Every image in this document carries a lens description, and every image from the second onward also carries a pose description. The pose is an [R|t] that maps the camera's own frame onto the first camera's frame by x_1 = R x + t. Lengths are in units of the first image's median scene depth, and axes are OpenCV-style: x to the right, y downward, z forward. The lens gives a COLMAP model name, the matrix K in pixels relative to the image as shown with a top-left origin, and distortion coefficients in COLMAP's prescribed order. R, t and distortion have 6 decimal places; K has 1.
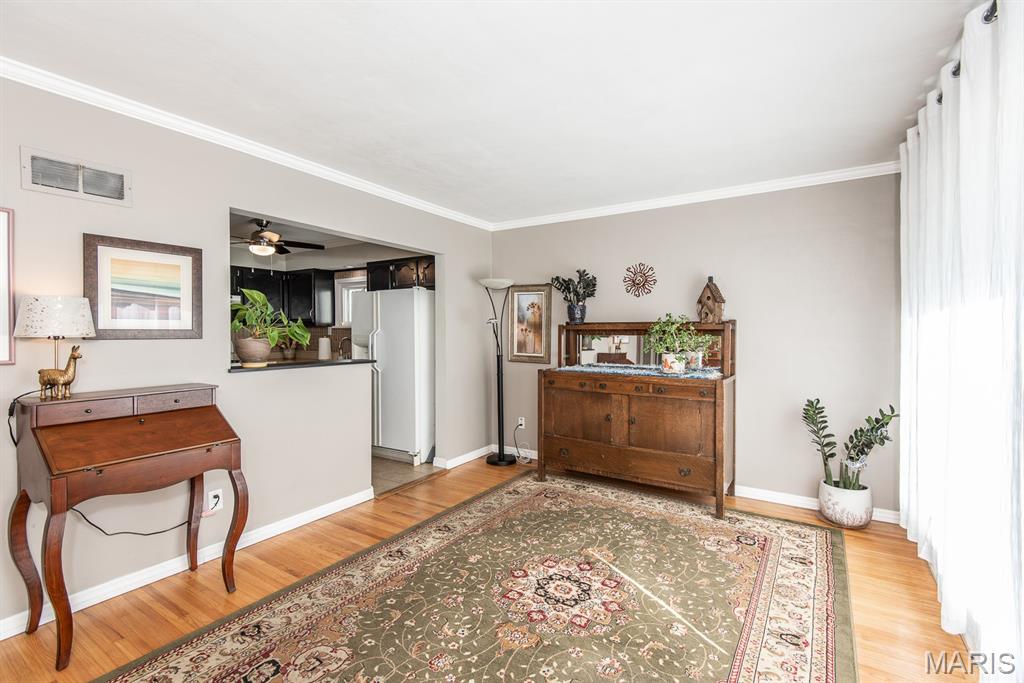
lens RADIAL K [[470.8, 0, 512.2], [0, 470.8, 330.0], [0, 0, 1]] dist [0.031147, -0.015793]
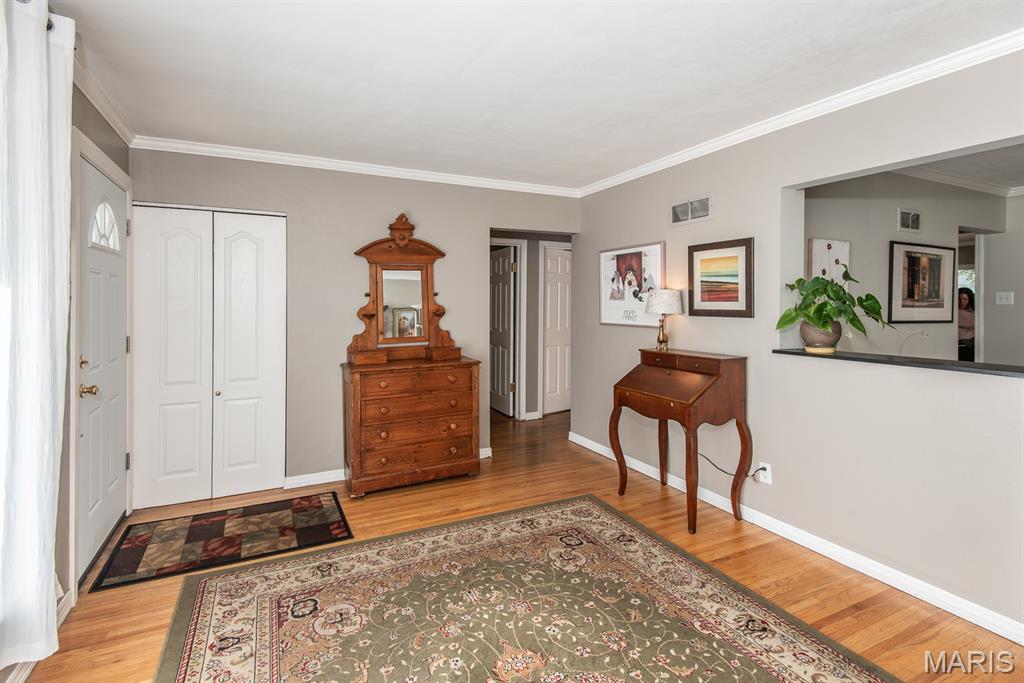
lens RADIAL K [[470.8, 0, 508.6], [0, 470.8, 304.8], [0, 0, 1]] dist [0.030620, -0.017634]
pose [[-0.502554, 0.000844, -0.864545, 0.699363], [0.001984, 0.999998, -0.000177, -0.017381], [0.864543, -0.001804, -0.502555, 1.282892]]
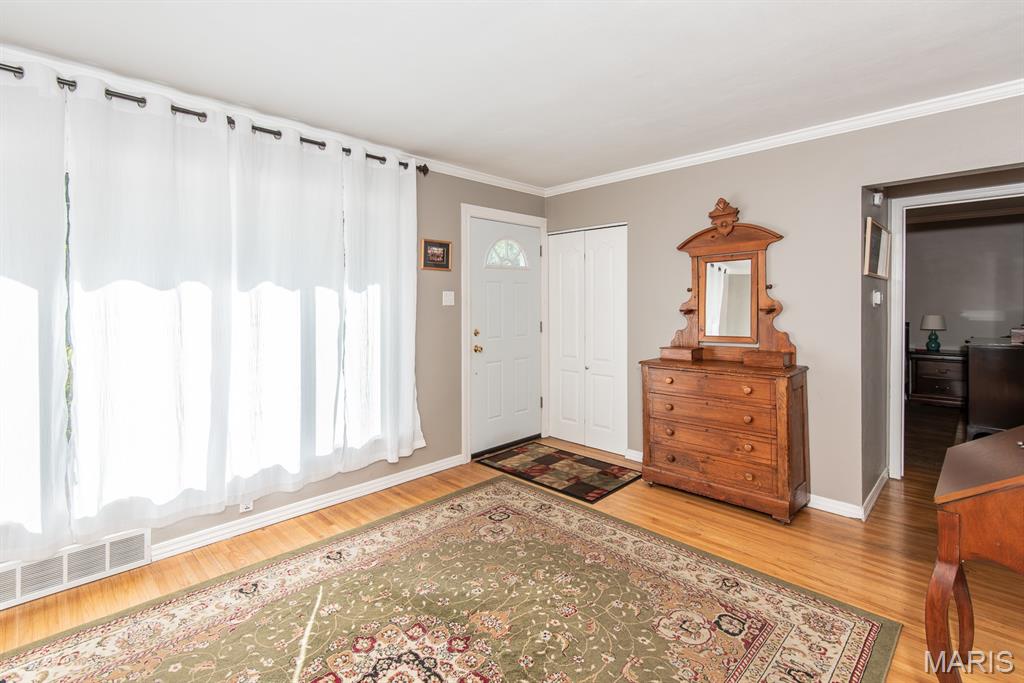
lens RADIAL K [[485.2, 0, 513.1], [0, 485.2, 305.5], [0, 0, 1]] dist [0.002060, -0.000613]
pose [[-0.981400, 0.001022, 0.191973, -0.204548], [0.002170, 0.999981, 0.005769, -0.010952], [-0.191964, 0.006078, -0.981383, 1.765513]]
